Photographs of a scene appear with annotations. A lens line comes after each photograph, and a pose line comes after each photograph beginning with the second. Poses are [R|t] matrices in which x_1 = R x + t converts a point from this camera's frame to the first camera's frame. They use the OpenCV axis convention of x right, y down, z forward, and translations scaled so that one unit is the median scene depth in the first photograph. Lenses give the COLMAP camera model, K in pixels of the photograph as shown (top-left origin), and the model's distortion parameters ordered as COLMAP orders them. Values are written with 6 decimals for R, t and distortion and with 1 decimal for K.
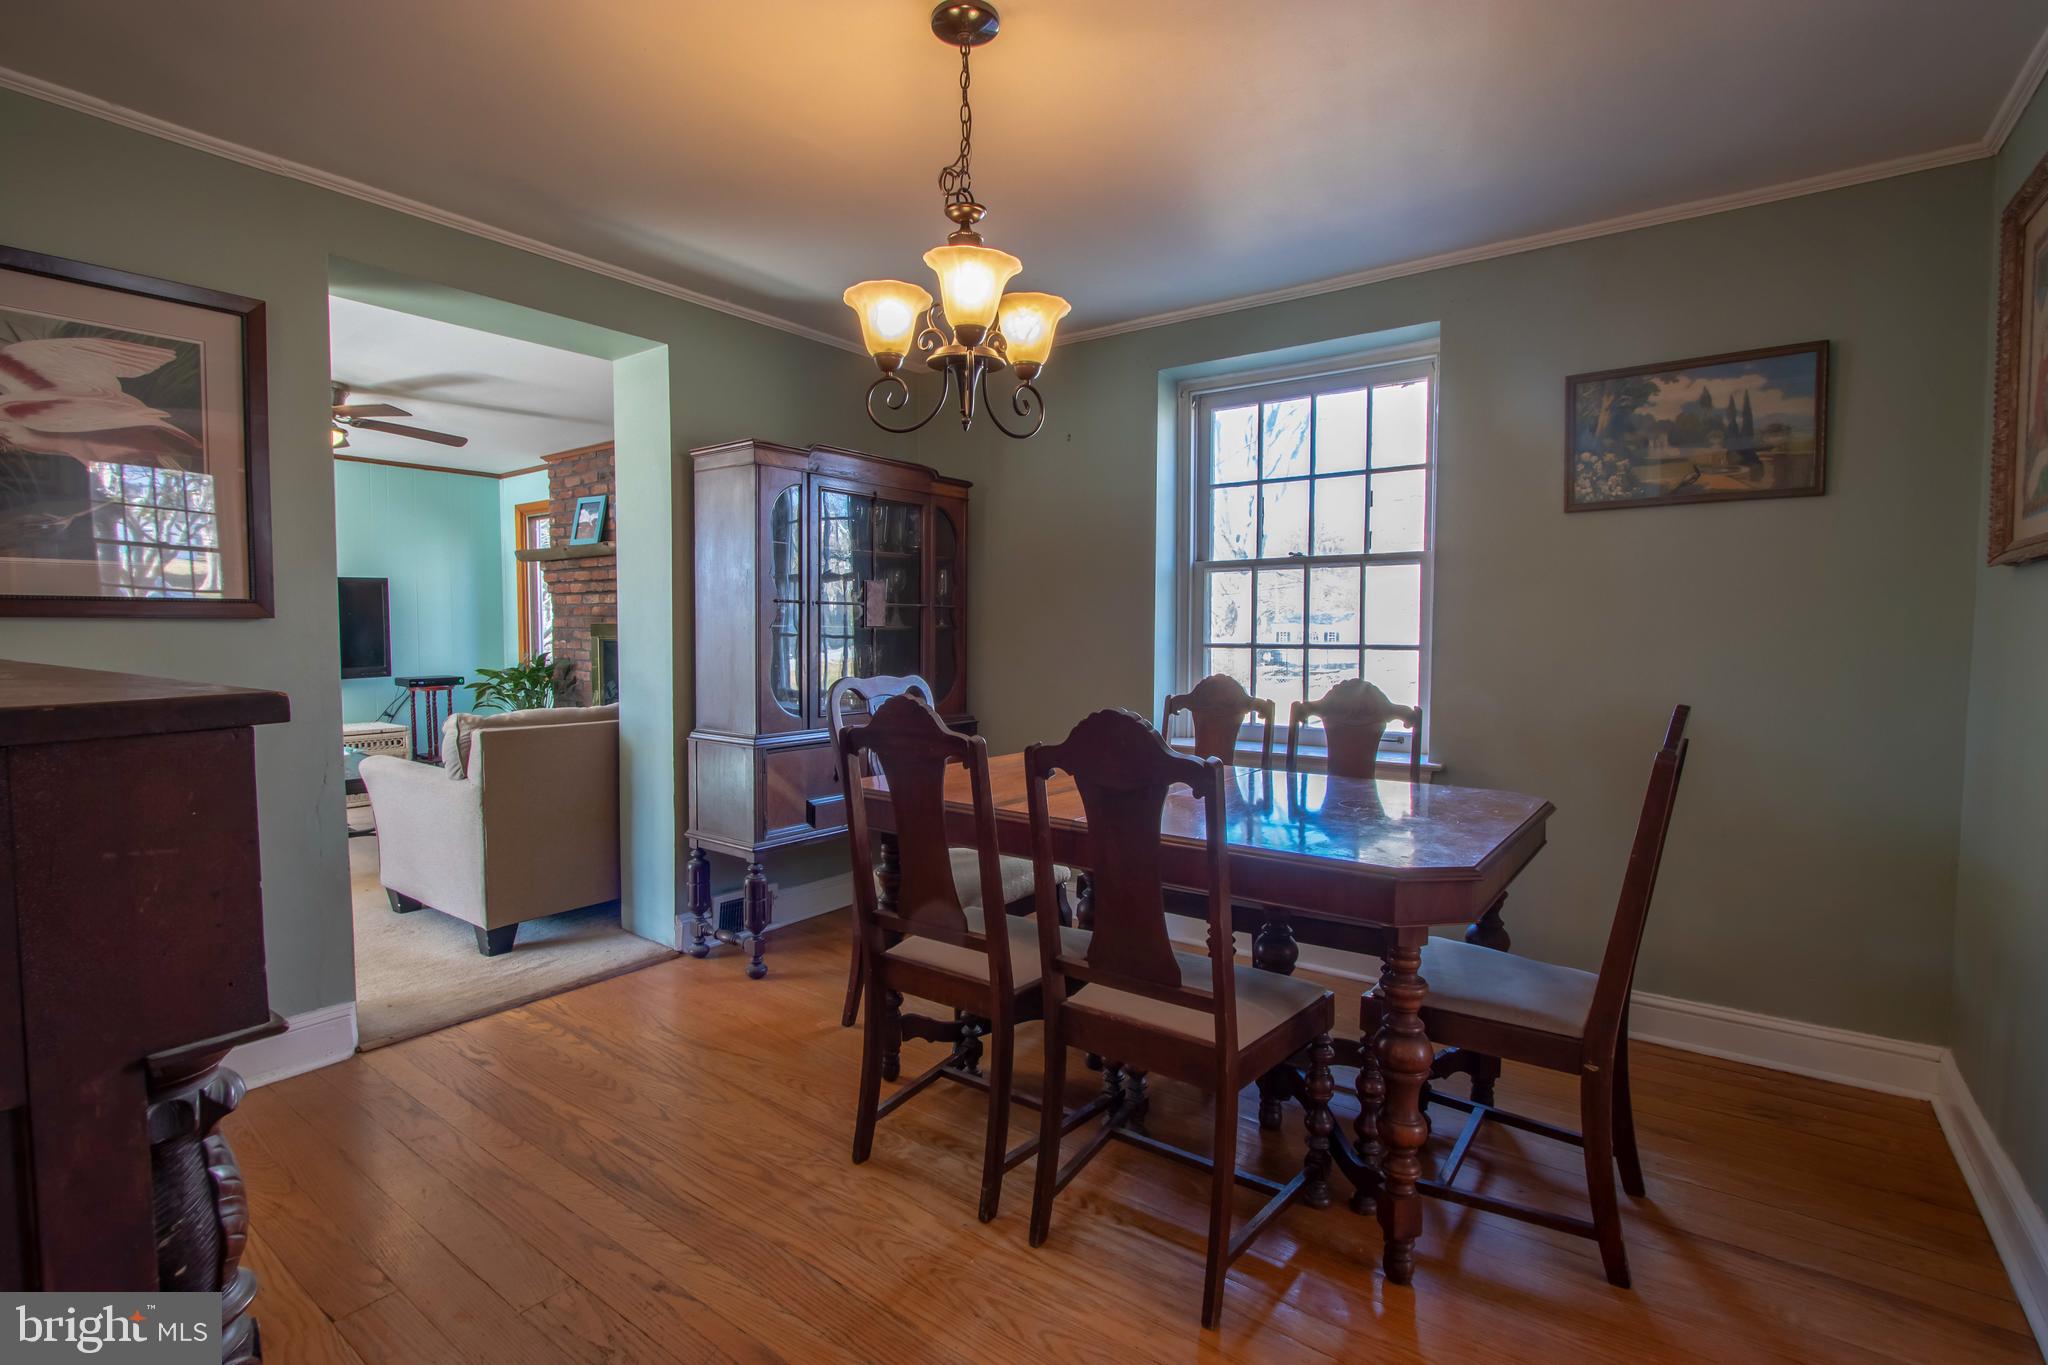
lens RADIAL K [[960.7, 0, 1026.8], [0, 960.7, 682.6], [0, 0, 1]] dist [-0.021084, 0.005533]
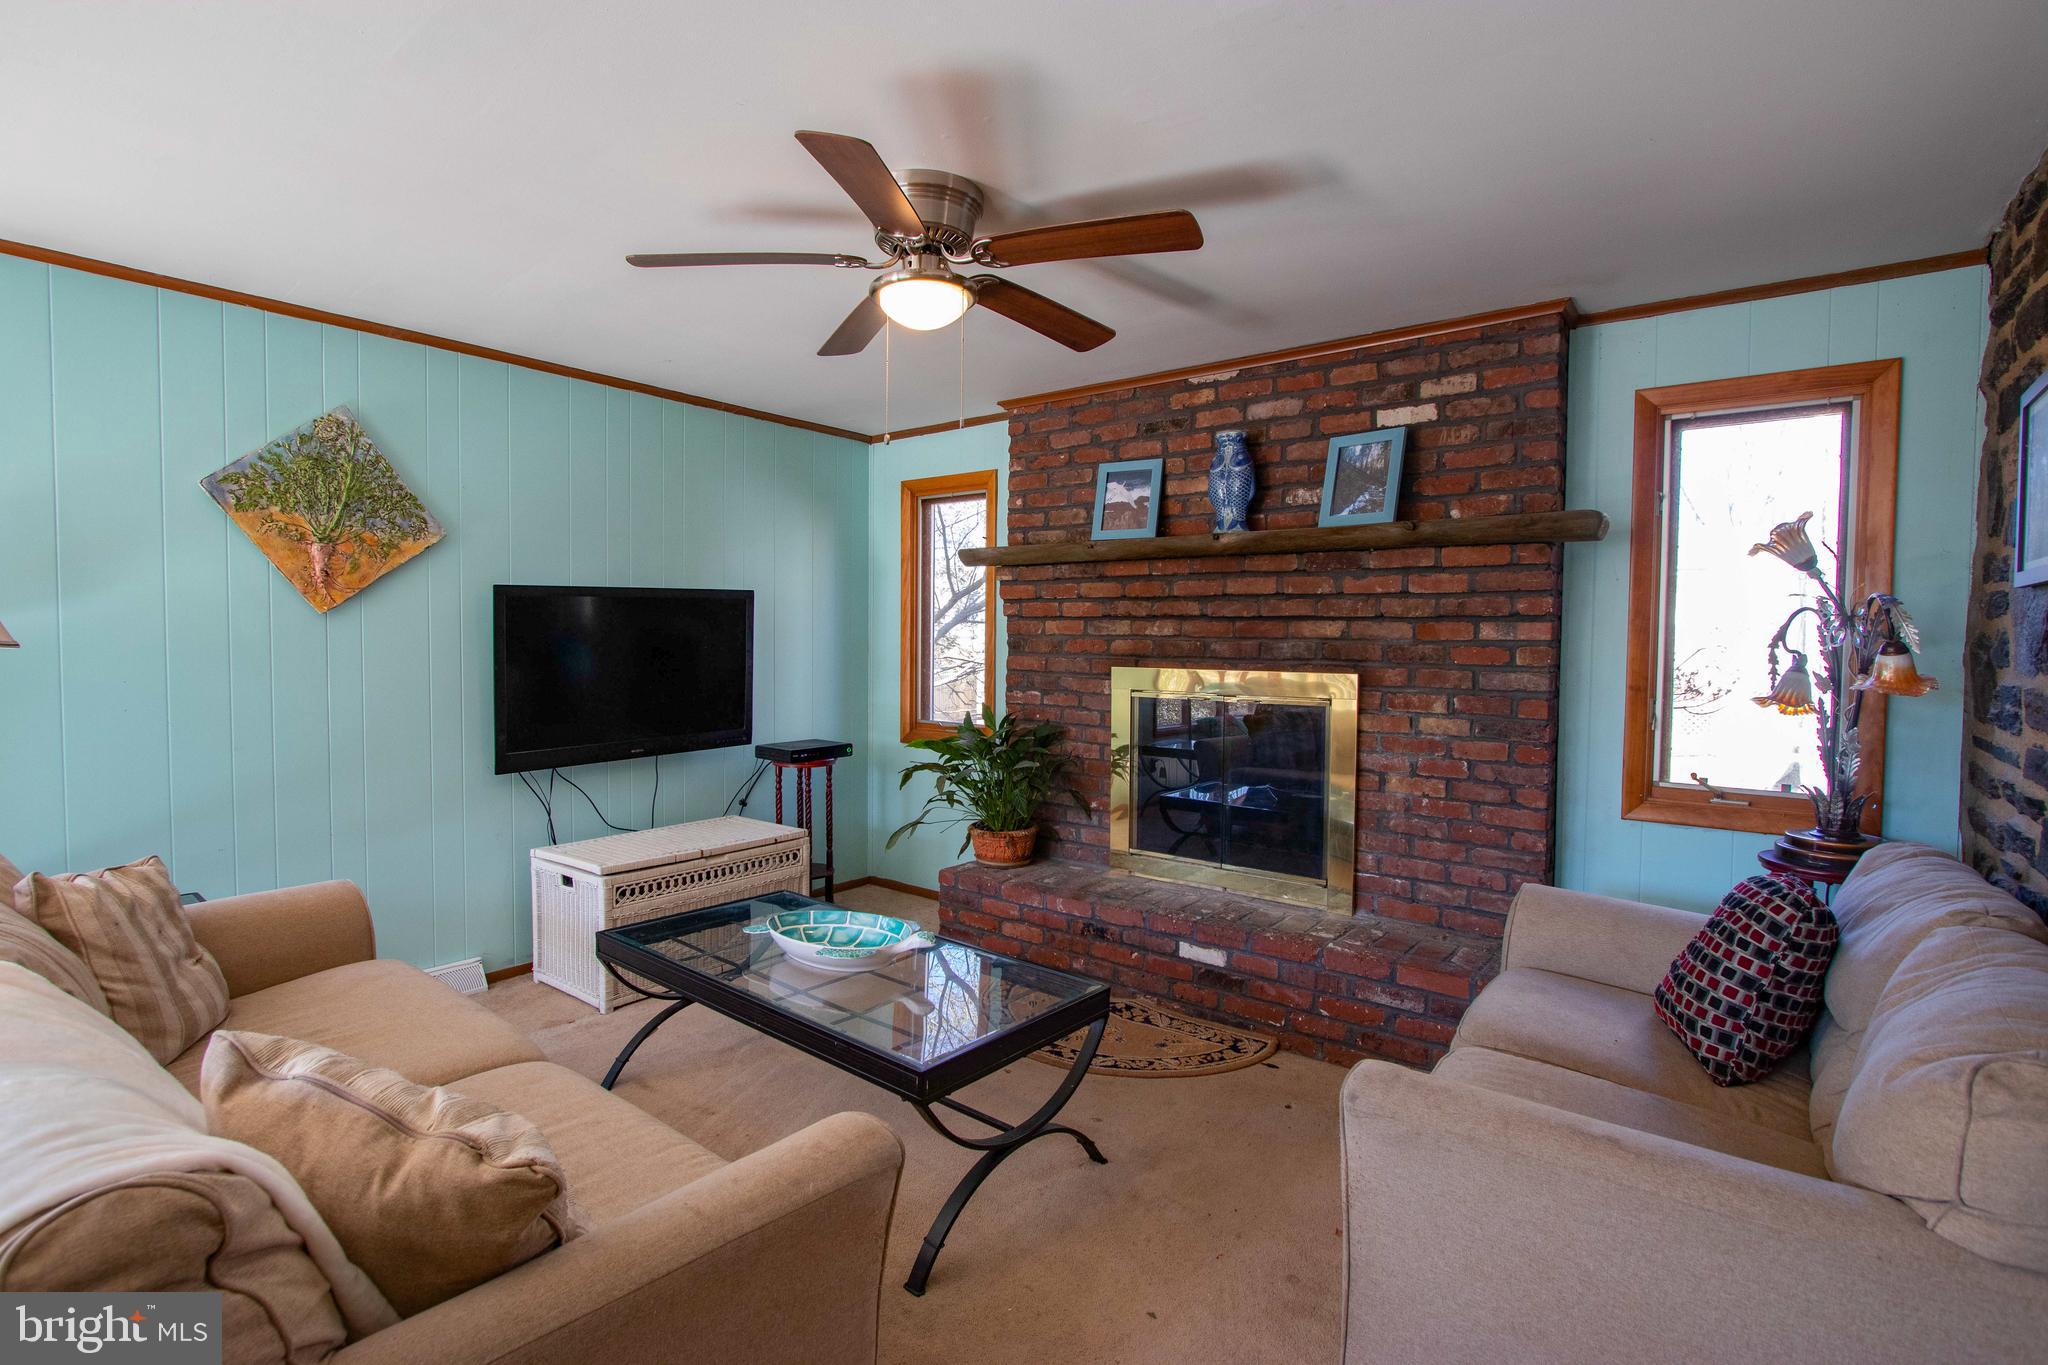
lens RADIAL K [[960.7, 0, 1022.4], [0, 960.7, 680.1], [0, 0, 1]] dist [-0.021084, 0.005533]
pose [[0.999927, 0.012056, 0.001111, -0.513661], [-0.012025, 0.999626, -0.024580, -0.037766], [-0.001407, 0.024564, 0.999697, 0.381808]]
